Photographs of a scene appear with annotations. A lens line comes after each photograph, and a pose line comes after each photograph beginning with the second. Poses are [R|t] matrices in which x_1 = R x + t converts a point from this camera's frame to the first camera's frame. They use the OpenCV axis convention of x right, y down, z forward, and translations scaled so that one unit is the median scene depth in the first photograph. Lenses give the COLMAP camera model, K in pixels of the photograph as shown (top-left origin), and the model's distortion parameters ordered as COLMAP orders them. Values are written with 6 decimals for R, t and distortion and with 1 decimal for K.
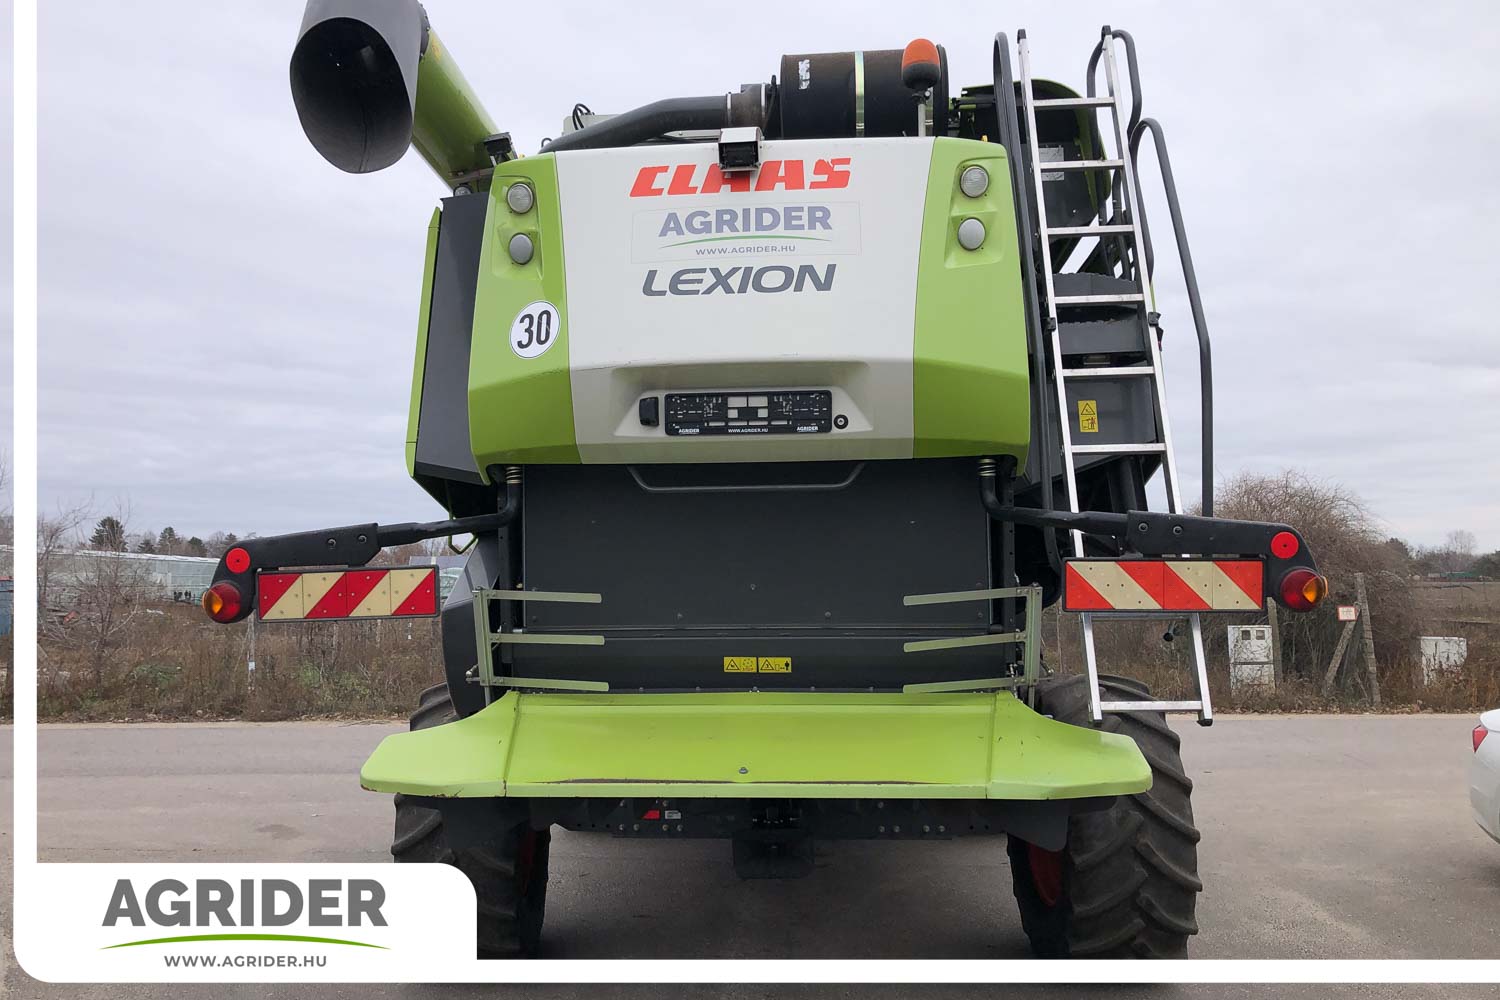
lens RADIAL K [[1128.7, 0, 750.0], [0, 1128.7, 500.0], [0, 0, 1]] dist [0.107964, -0.002419]
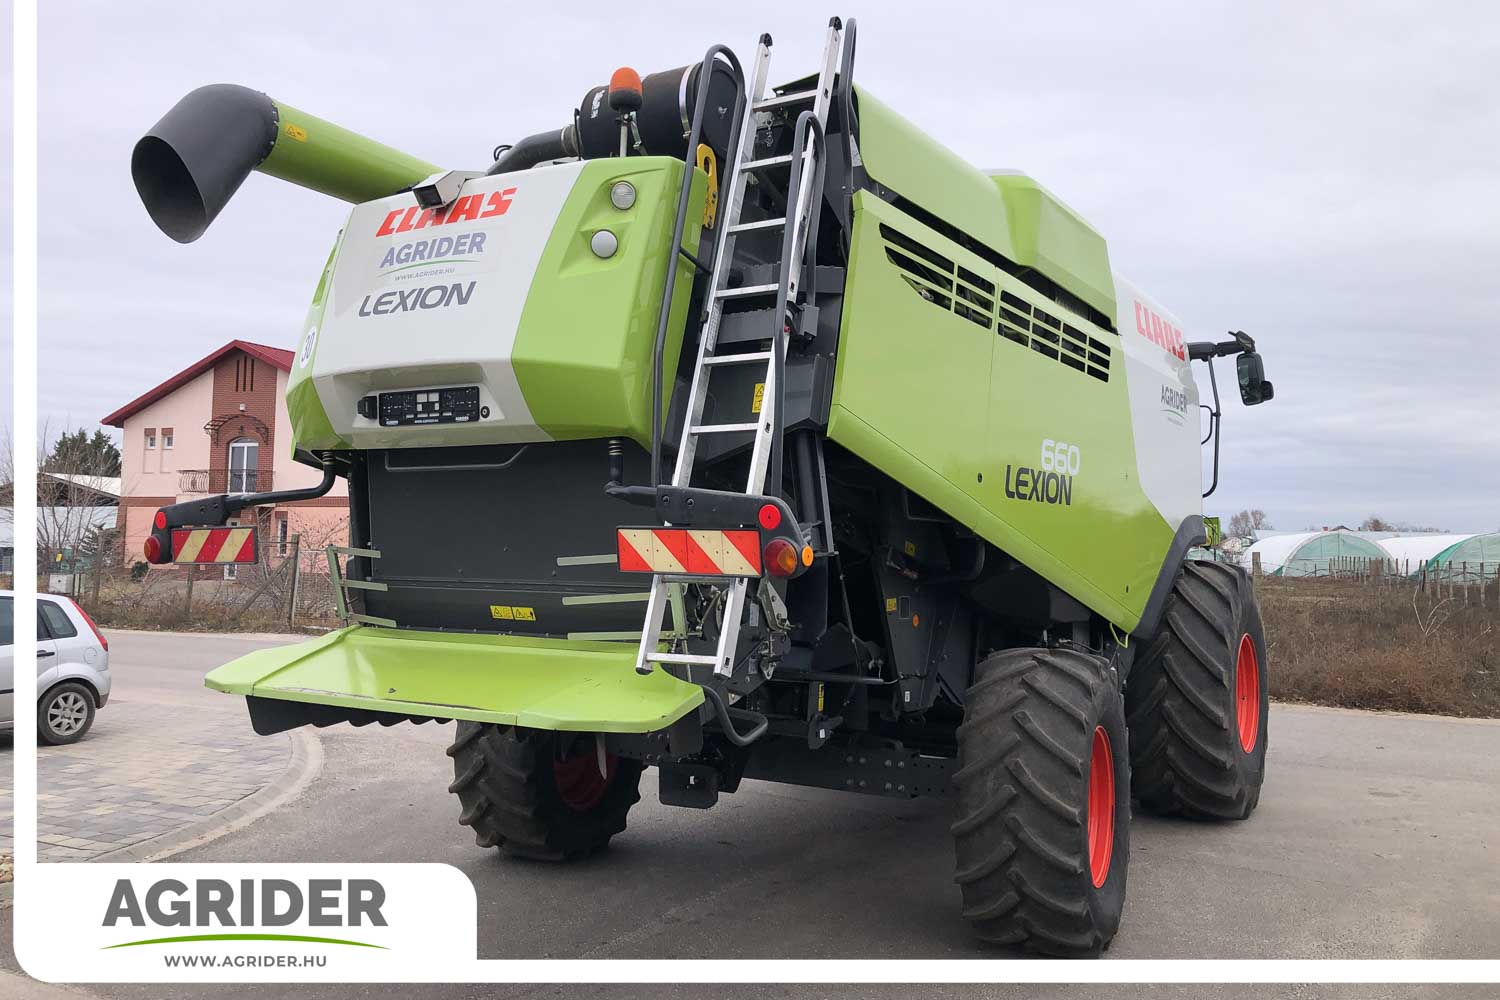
lens RADIAL K [[1128.7, 0, 750.0], [0, 1128.7, 500.0], [0, 0, 1]] dist [0.107964, -0.002419]
pose [[0.898663, 0.003982, -0.438622, 0.860668], [0.008107, 0.999637, 0.025686, -0.004156], [0.438565, -0.026639, 0.898305, 0.032172]]
